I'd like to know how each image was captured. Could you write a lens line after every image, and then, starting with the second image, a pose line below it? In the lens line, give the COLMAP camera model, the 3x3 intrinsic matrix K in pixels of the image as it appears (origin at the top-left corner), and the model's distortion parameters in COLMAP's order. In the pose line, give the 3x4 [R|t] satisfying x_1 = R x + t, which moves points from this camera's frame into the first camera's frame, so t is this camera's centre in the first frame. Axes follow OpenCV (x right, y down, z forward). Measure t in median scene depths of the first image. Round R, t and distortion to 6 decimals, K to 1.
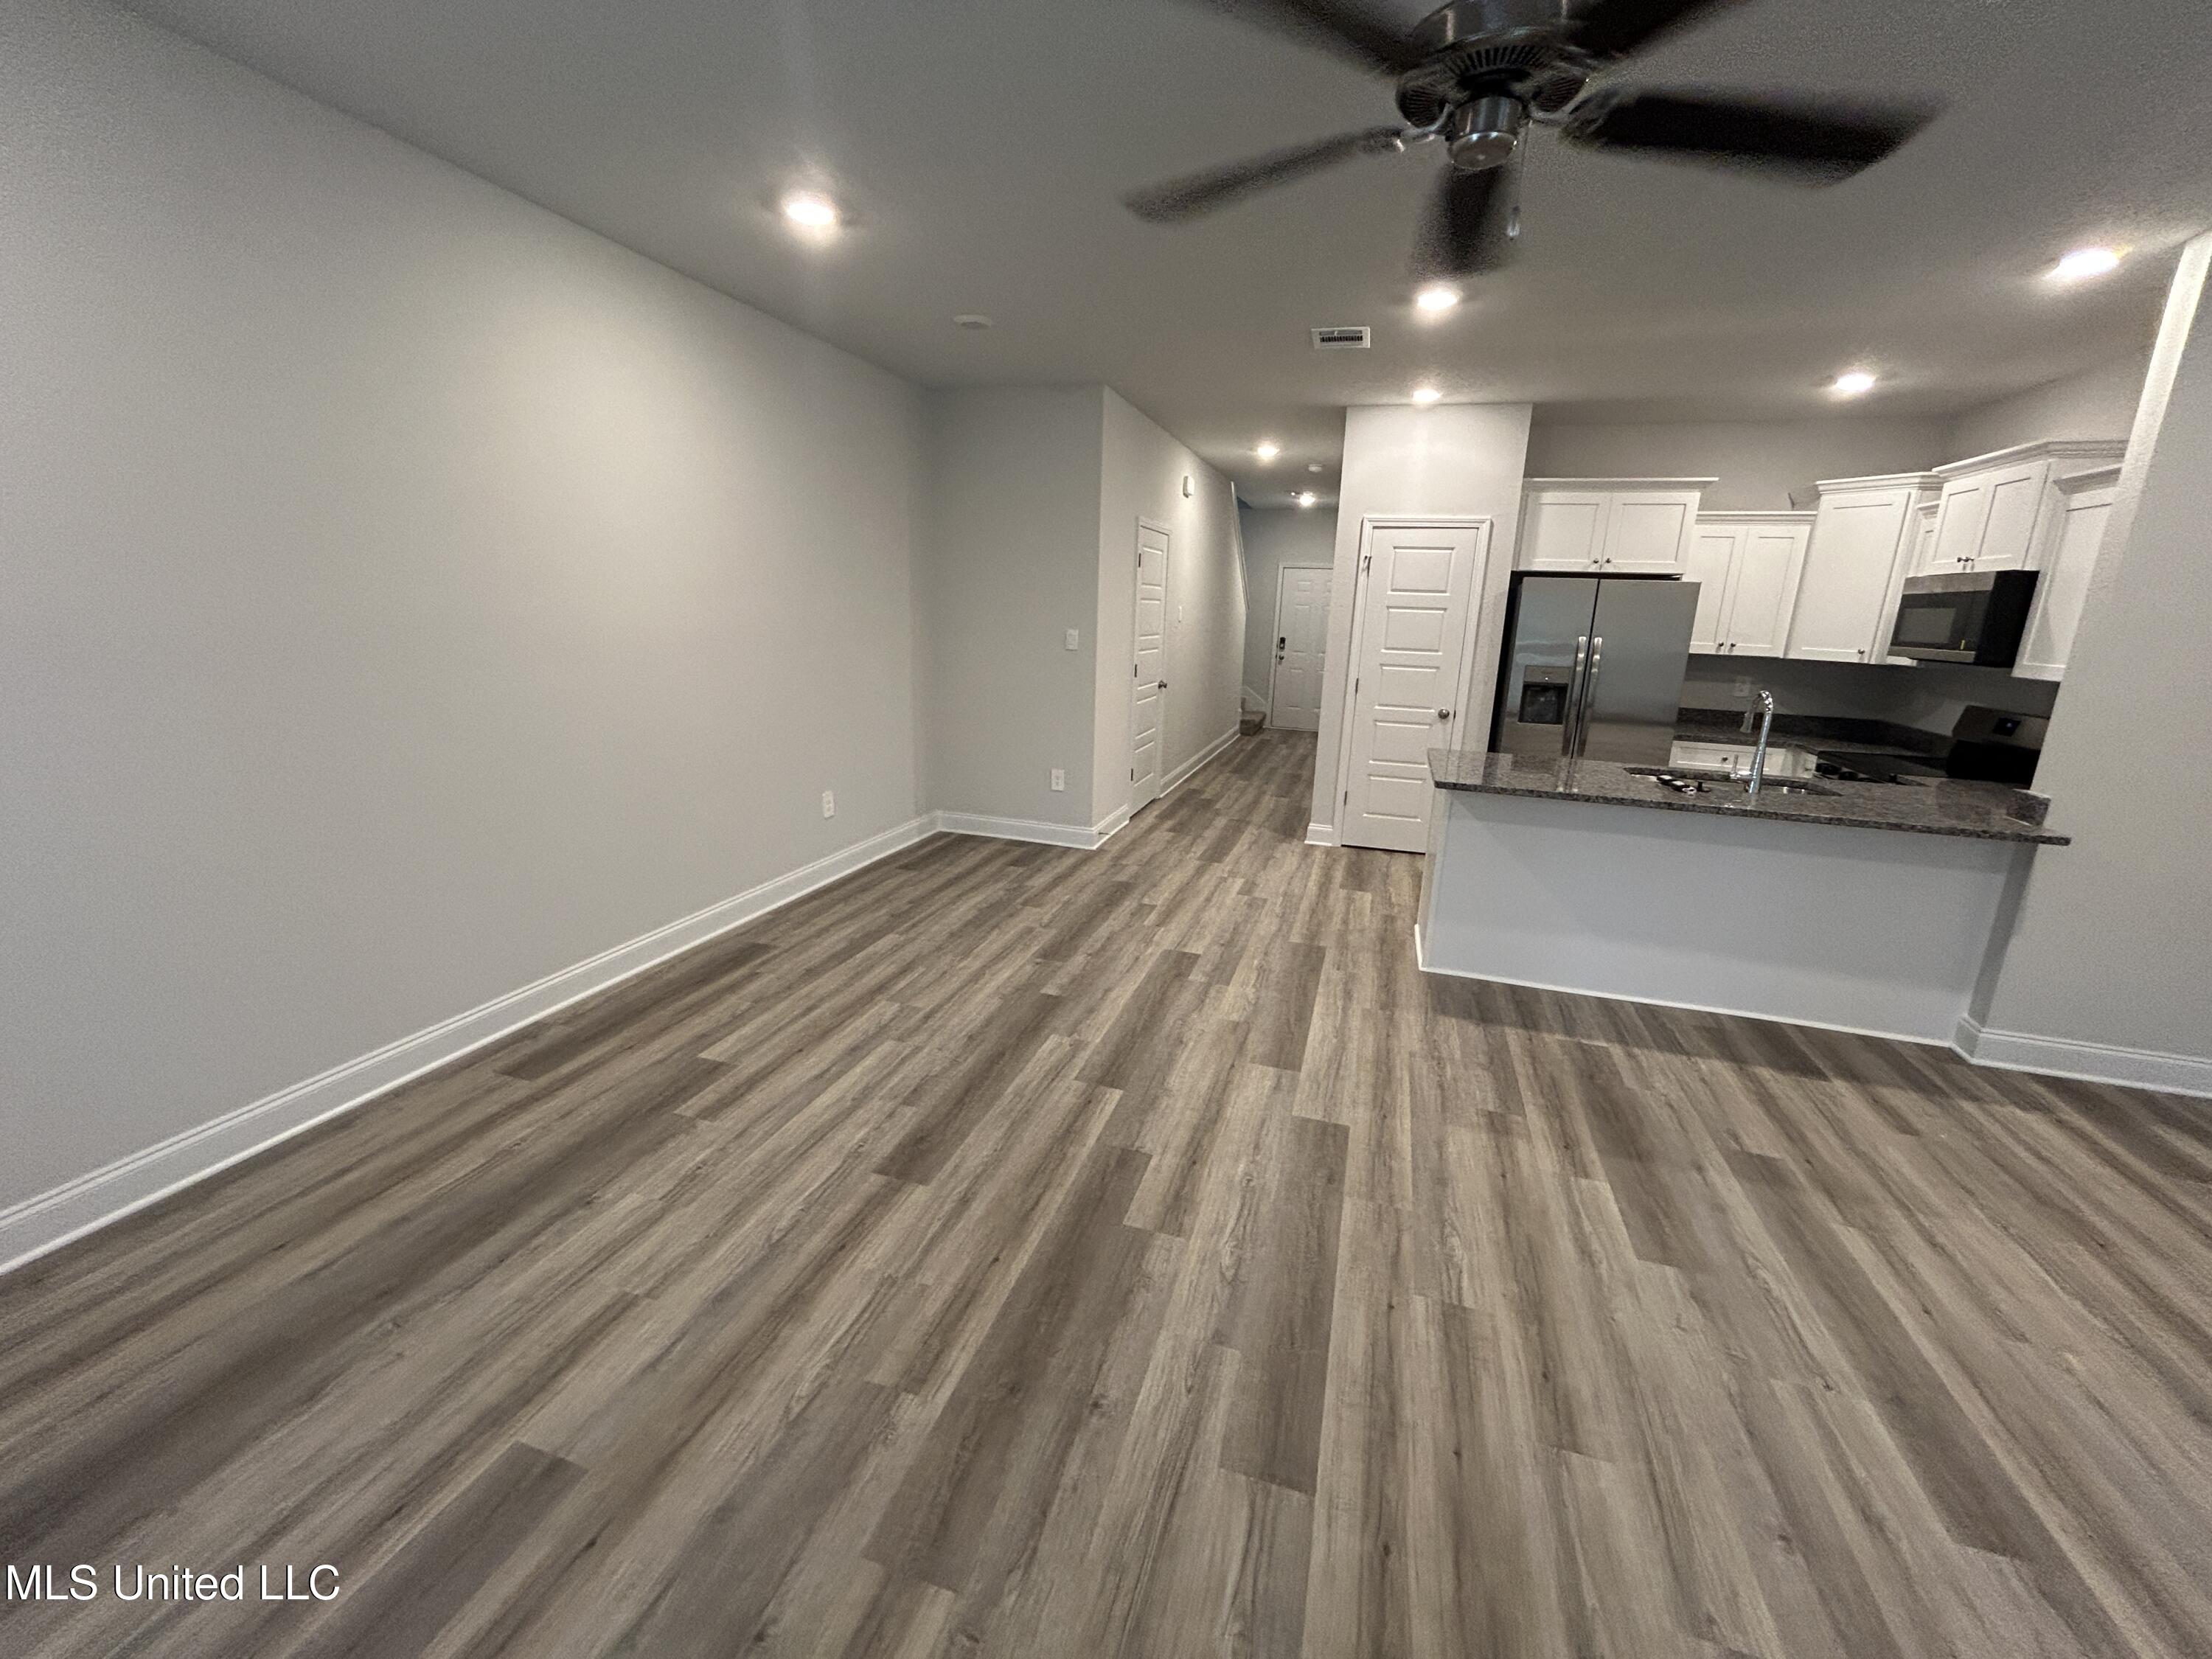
lens RADIAL K [[888.8, 0, 1105.4], [0, 888.8, 822.5], [0, 0, 1]] dist [-0.000062, -0.000606]
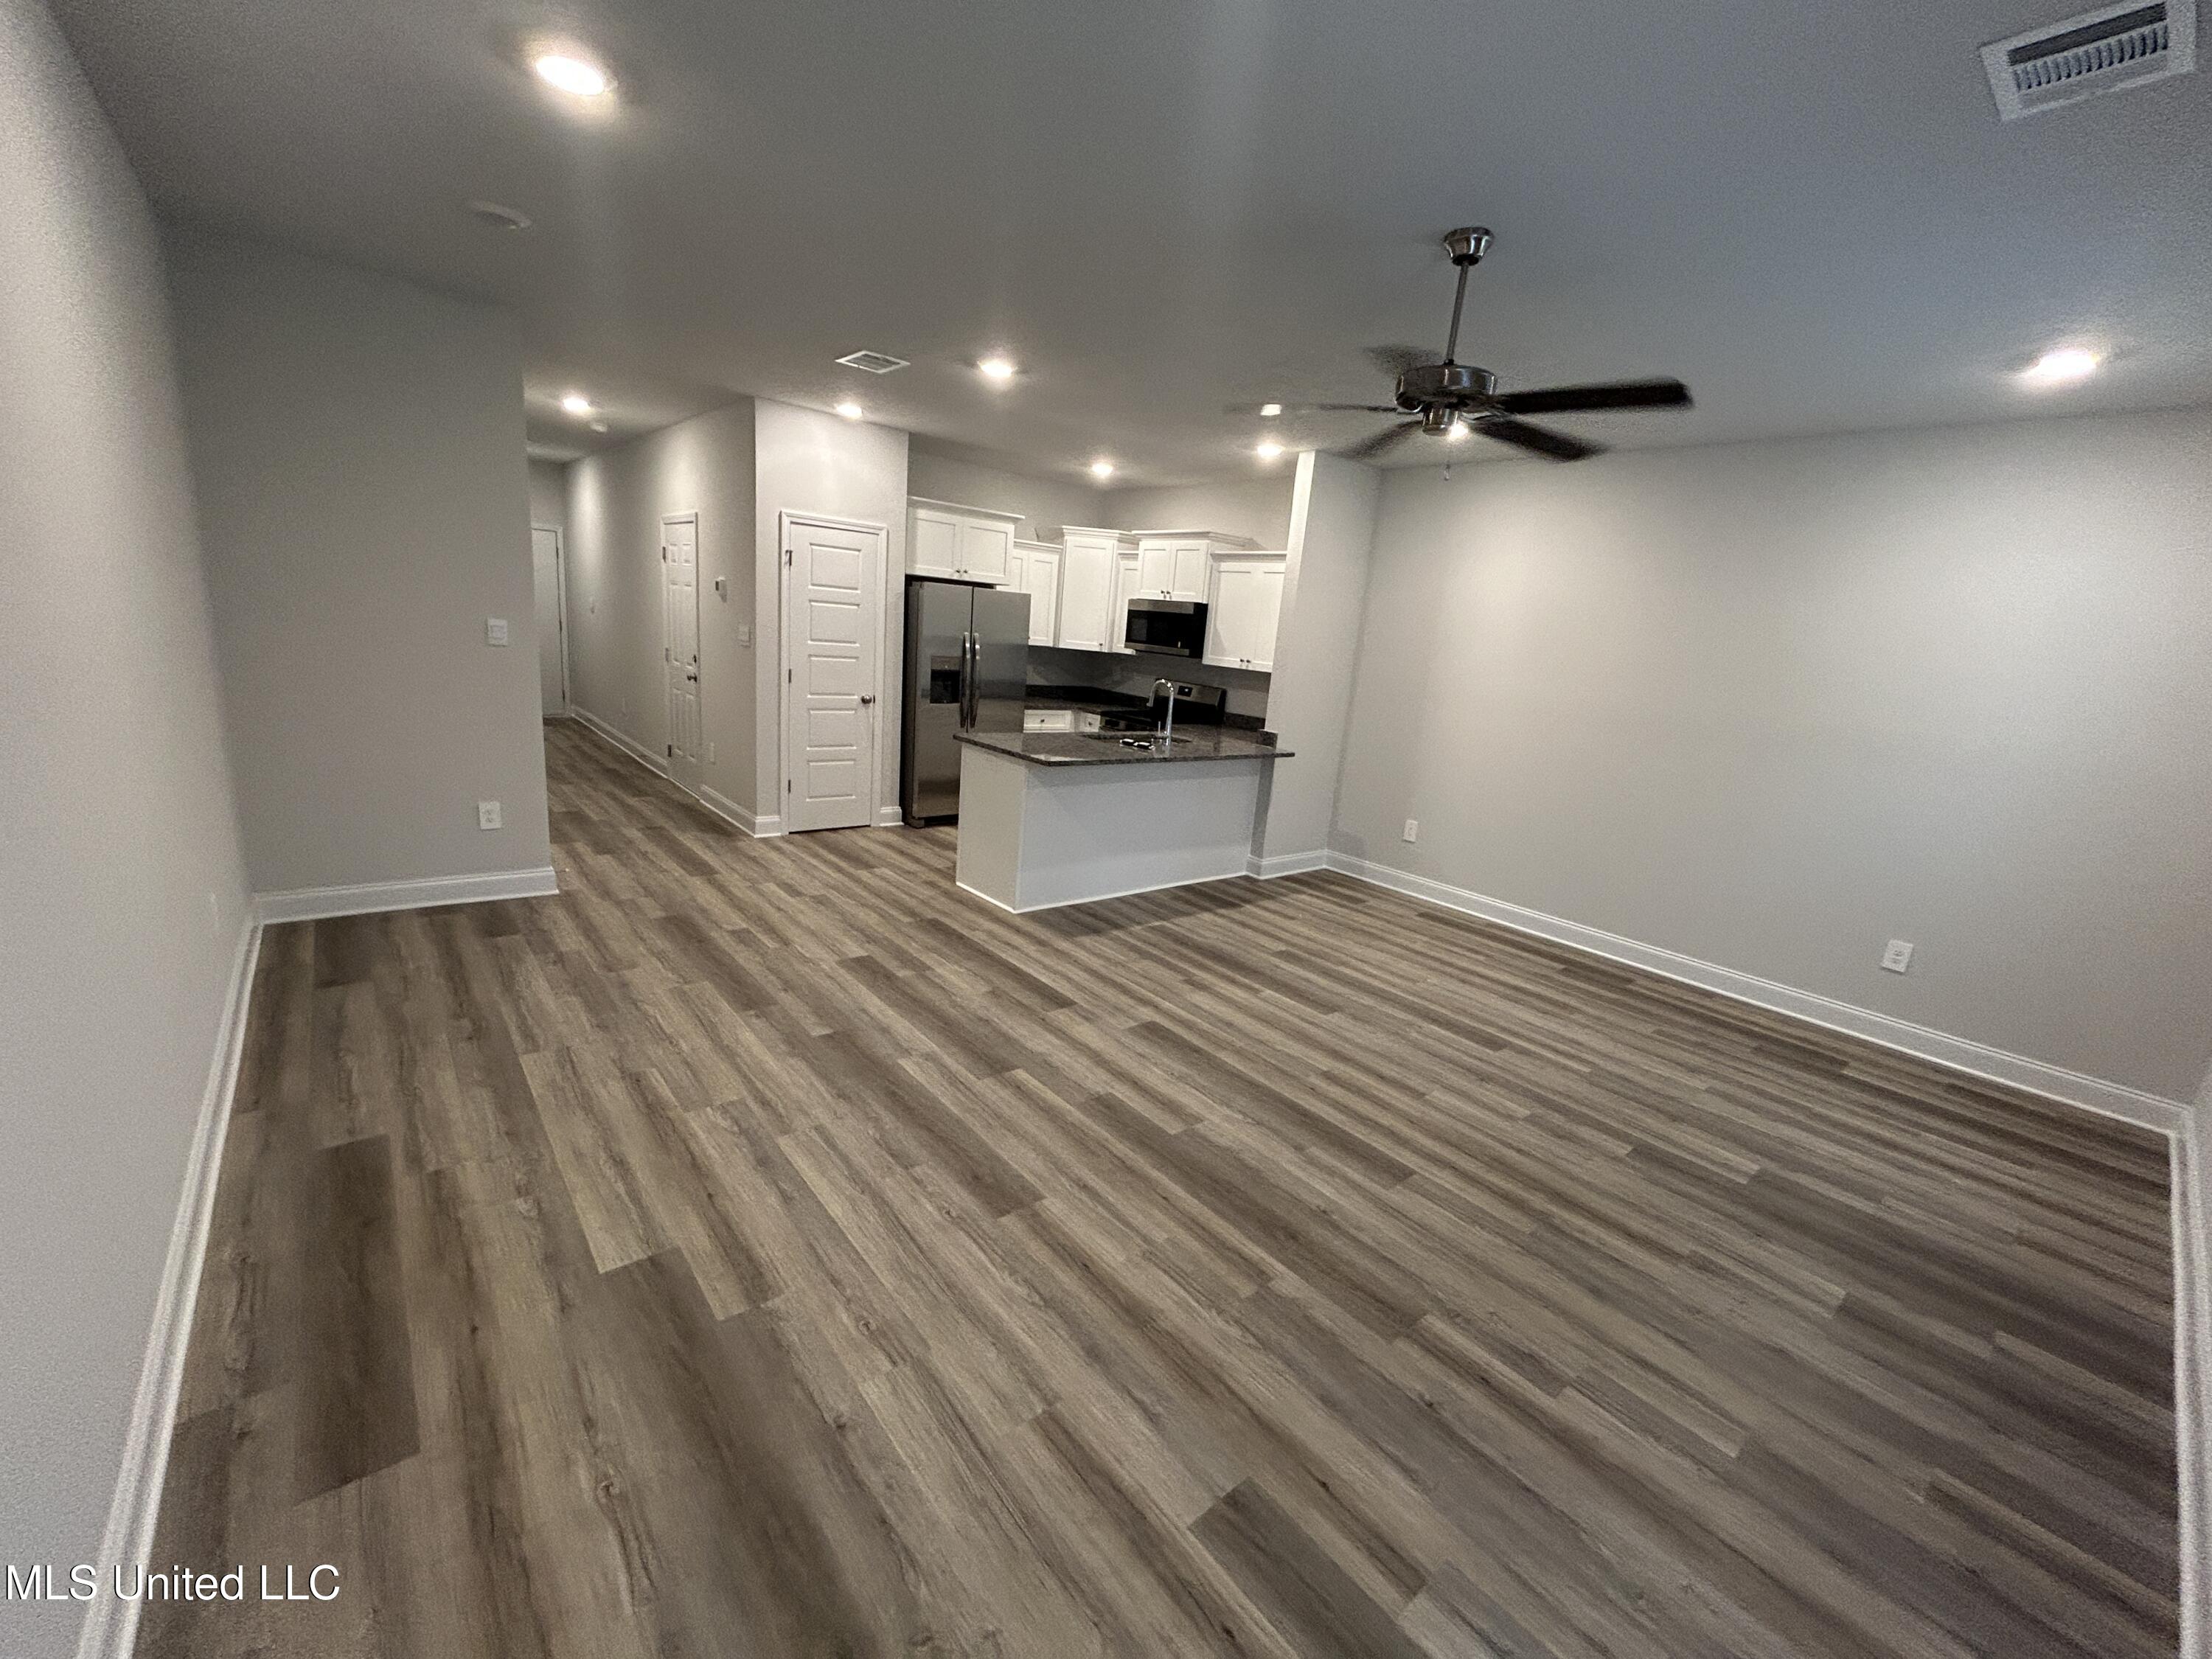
lens RADIAL K [[888.8, 0, 1100.6], [0, 888.8, 829.5], [0, 0, 1]] dist [-0.000062, -0.000606]
pose [[0.541218, -0.179842, 0.821426, -0.682418], [0.135202, 0.982763, 0.126084, -0.105539], [-0.829942, 0.042819, 0.556204, 0.240138]]
